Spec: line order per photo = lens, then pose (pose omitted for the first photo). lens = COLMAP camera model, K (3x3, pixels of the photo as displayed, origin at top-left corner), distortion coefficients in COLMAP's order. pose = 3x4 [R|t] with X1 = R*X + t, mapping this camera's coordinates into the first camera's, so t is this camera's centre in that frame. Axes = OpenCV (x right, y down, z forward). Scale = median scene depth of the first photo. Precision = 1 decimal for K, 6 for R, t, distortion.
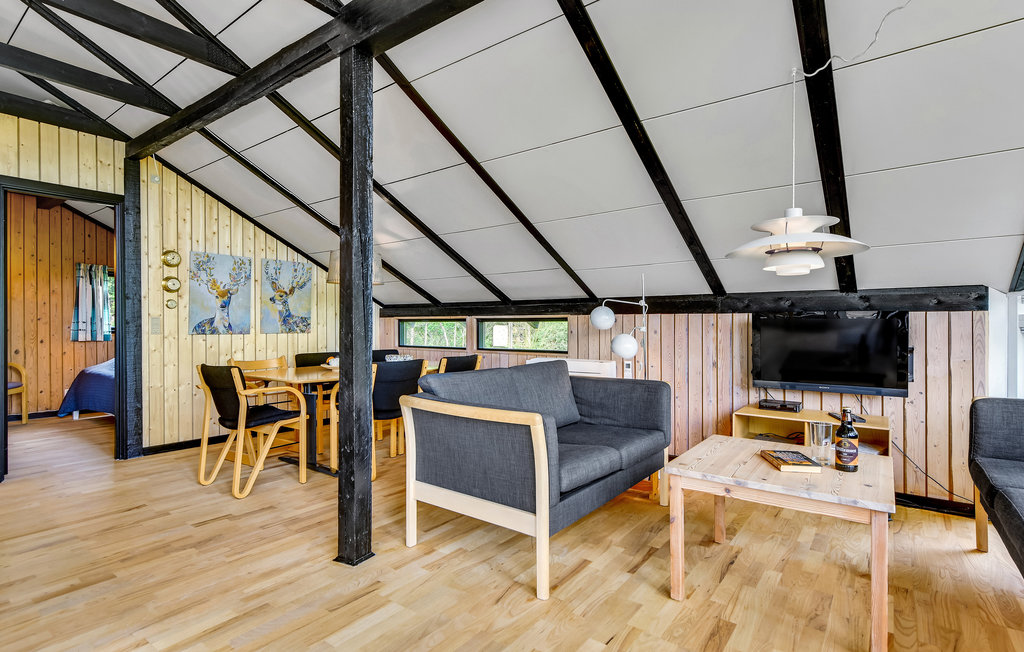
lens RADIAL K [[492.0, 0, 492.6], [0, 492.0, 332.4], [0, 0, 1]] dist [0.005951, -0.000240]
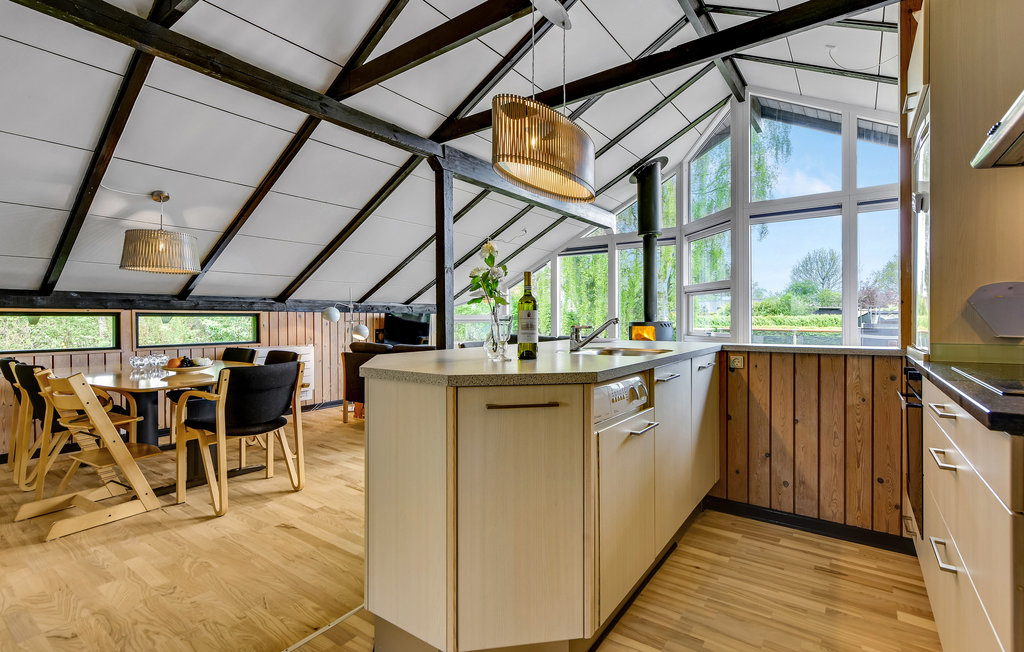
lens RADIAL K [[505.2, 0, 494.7], [0, 505.2, 322.5], [0, 0, 1]] dist [0.129376, 0.000059]
pose [[0.002887, -0.009118, 0.999954, -2.034910], [0.017413, 0.999807, 0.009067, -0.016754], [-0.999844, 0.017386, 0.003045, 0.757708]]
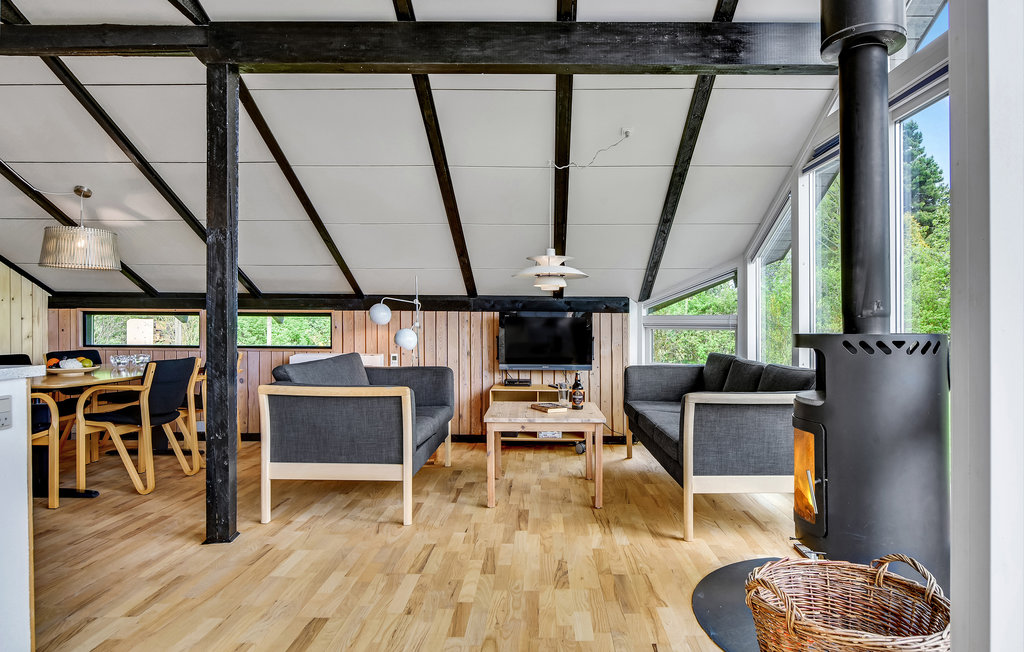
lens RADIAL K [[606.8, 0, 512.0], [0, 606.8, 326.0], [0, 0, 1]] dist [-0.003553, -0.001102]
pose [[0.809160, -0.000351, 0.587589, -0.505908], [0.002673, 0.999992, -0.003084, 0.002889], [-0.587583, 0.004066, 0.809154, -0.401318]]
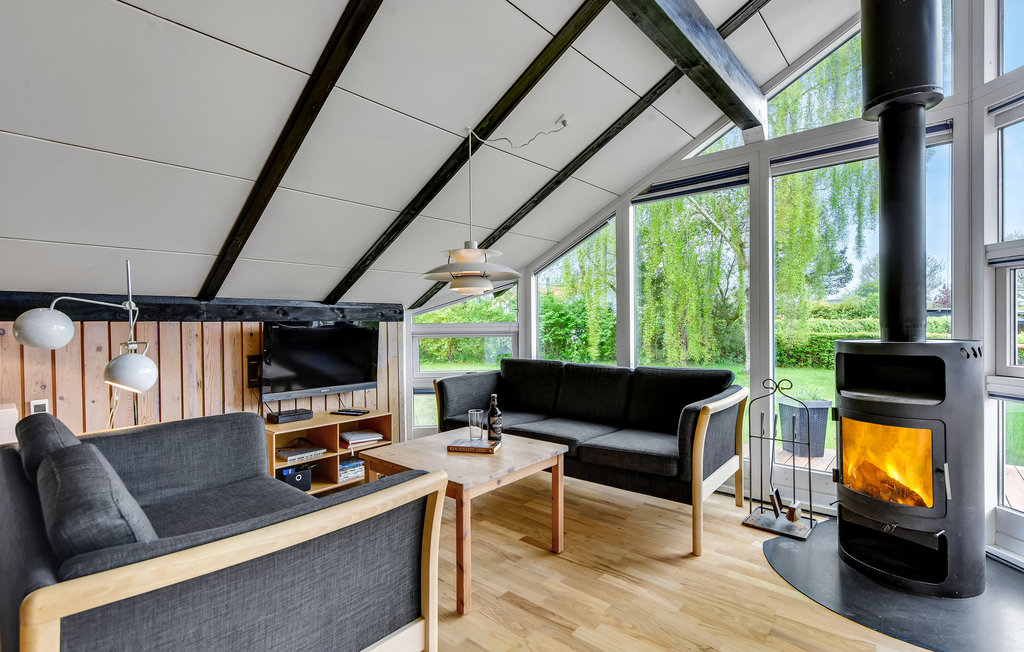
lens RADIAL K [[476.2, 0, 522.9], [0, 476.2, 327.5], [0, 0, 1]] dist [0.001312, 0.000131]
pose [[0.042029, -0.010658, 0.999060, -0.457386], [0.023482, 0.999677, 0.009676, -0.035120], [-0.998840, 0.023054, 0.042266, 0.652805]]
